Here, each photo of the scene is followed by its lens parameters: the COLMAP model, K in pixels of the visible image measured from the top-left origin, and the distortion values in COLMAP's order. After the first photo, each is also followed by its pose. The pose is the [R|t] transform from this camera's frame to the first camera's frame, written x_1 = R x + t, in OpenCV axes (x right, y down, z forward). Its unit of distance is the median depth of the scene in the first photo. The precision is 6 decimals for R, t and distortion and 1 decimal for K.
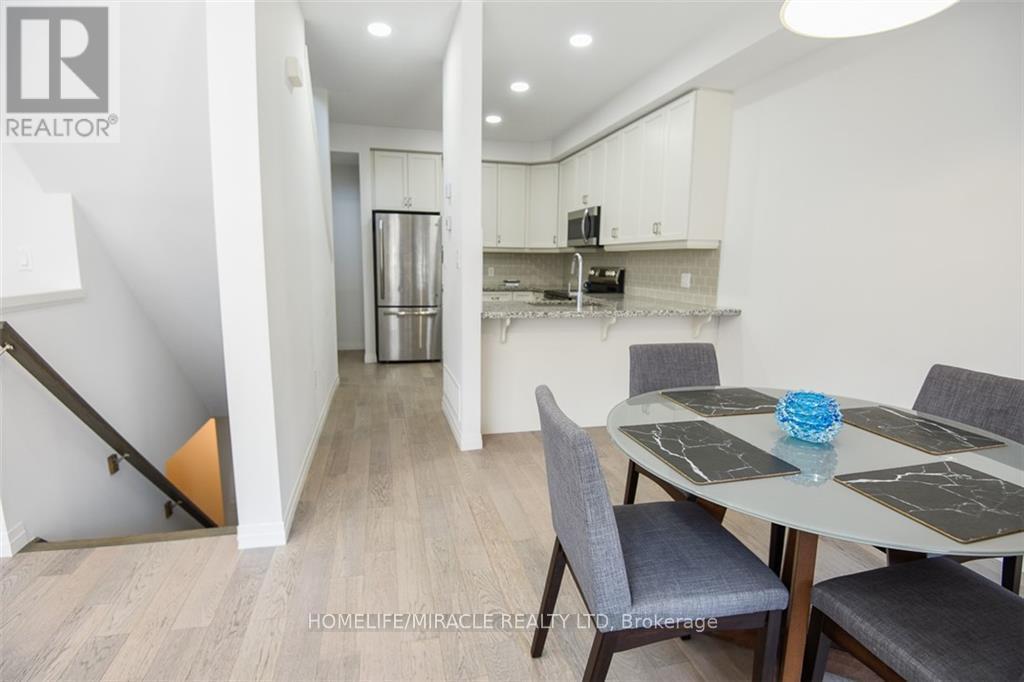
lens RADIAL K [[495.3, 0, 505.6], [0, 495.3, 340.7], [0, 0, 1]] dist [-0.006769, -0.005974]
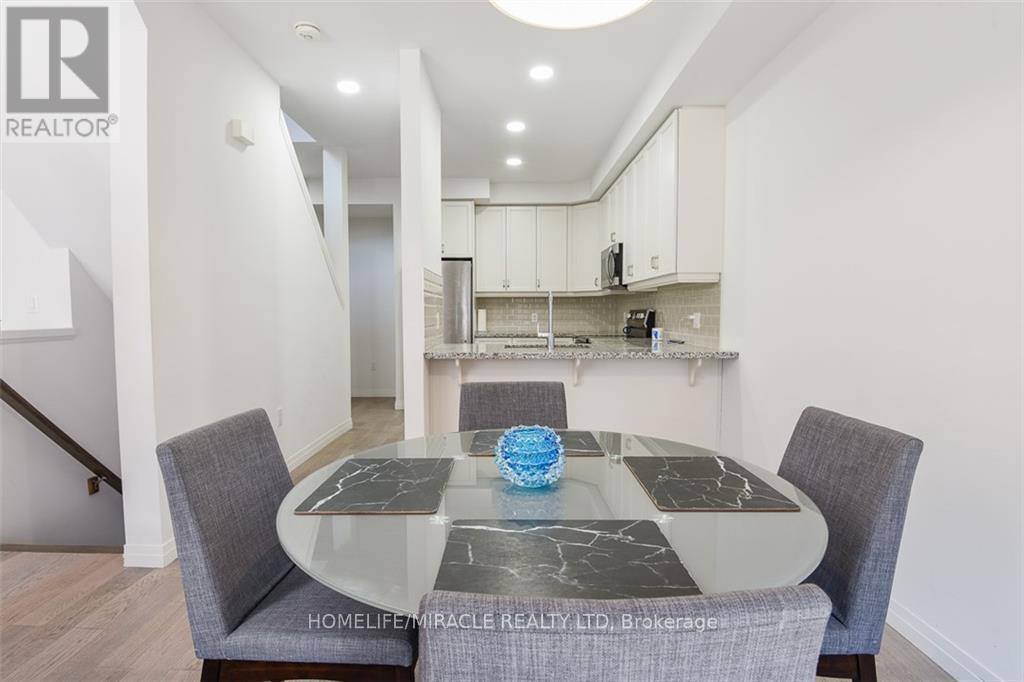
lens RADIAL K [[526.4, 0, 502.5], [0, 526.4, 345.6], [0, 0, 1]] dist [-0.014894, -0.000802]
pose [[0.969479, -0.000525, -0.245172, 0.305314], [-0.023632, 0.995141, -0.095580, 0.020957], [0.244031, 0.098457, 0.964756, 0.041955]]
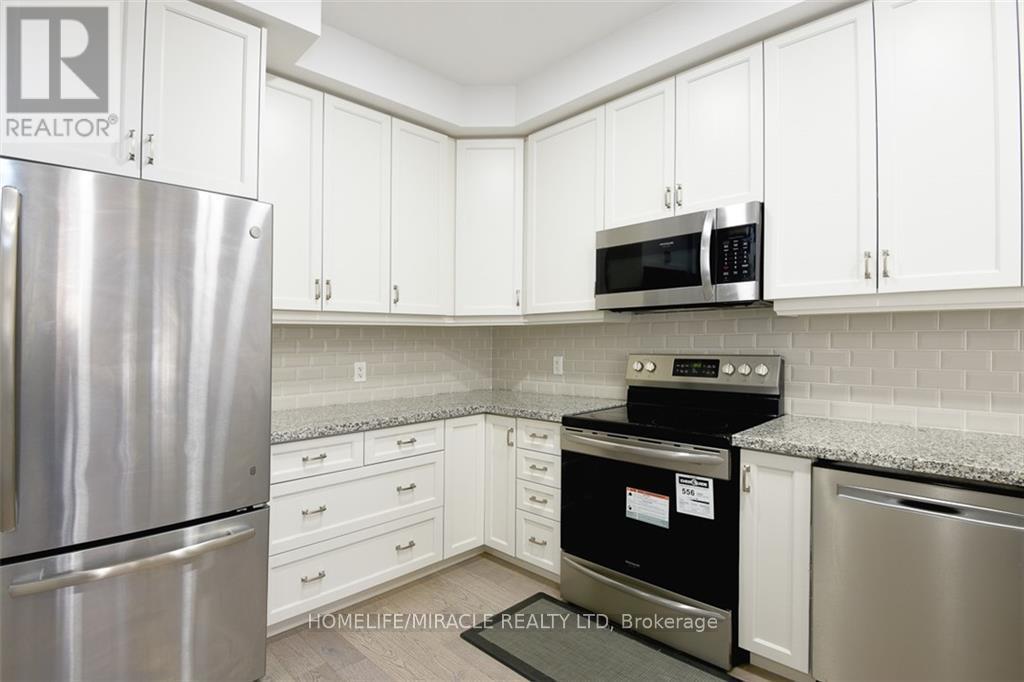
lens RADIAL K [[495.3, 0, 516.4], [0, 495.3, 351.3], [0, 0, 1]] dist [-0.006769, -0.005974]
pose [[0.848720, -0.033715, 0.527767, -0.265918], [0.106177, 0.988509, -0.107598, -0.189045], [-0.518075, 0.147358, 0.842546, 1.113039]]
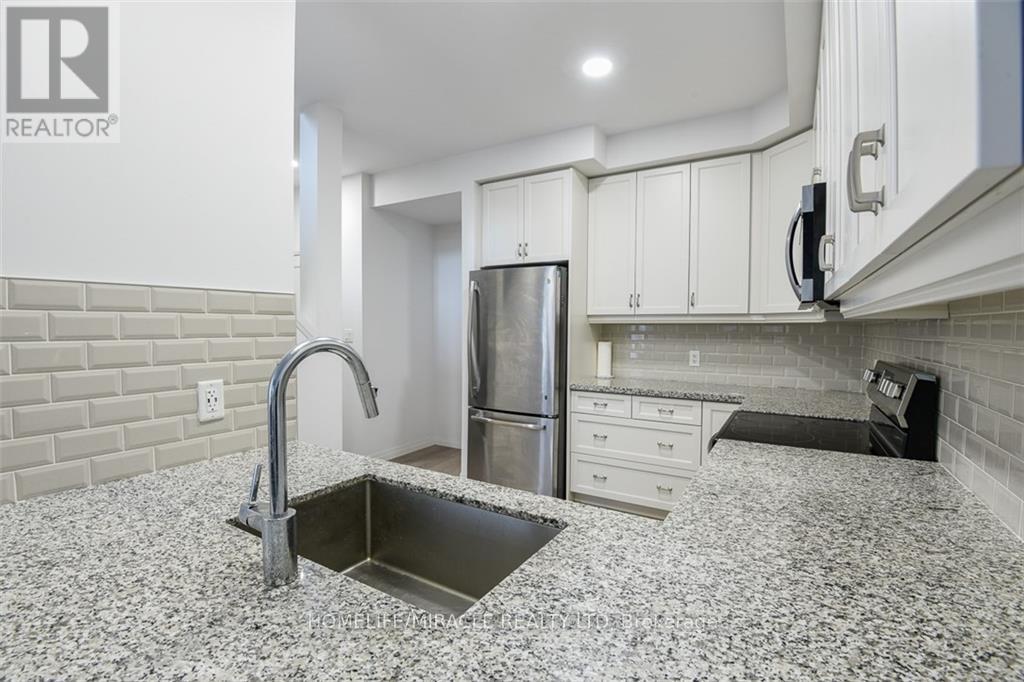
lens RADIAL K [[471.2, 0, 506.1], [0, 471.2, 338.2], [0, 0, 1]] dist [-0.022985, -0.007829]
pose [[0.703360, 0.006260, -0.710806, 0.373041], [-0.110622, 0.988742, -0.100755, -0.167604], [0.702173, 0.149498, 0.696134, 0.948899]]
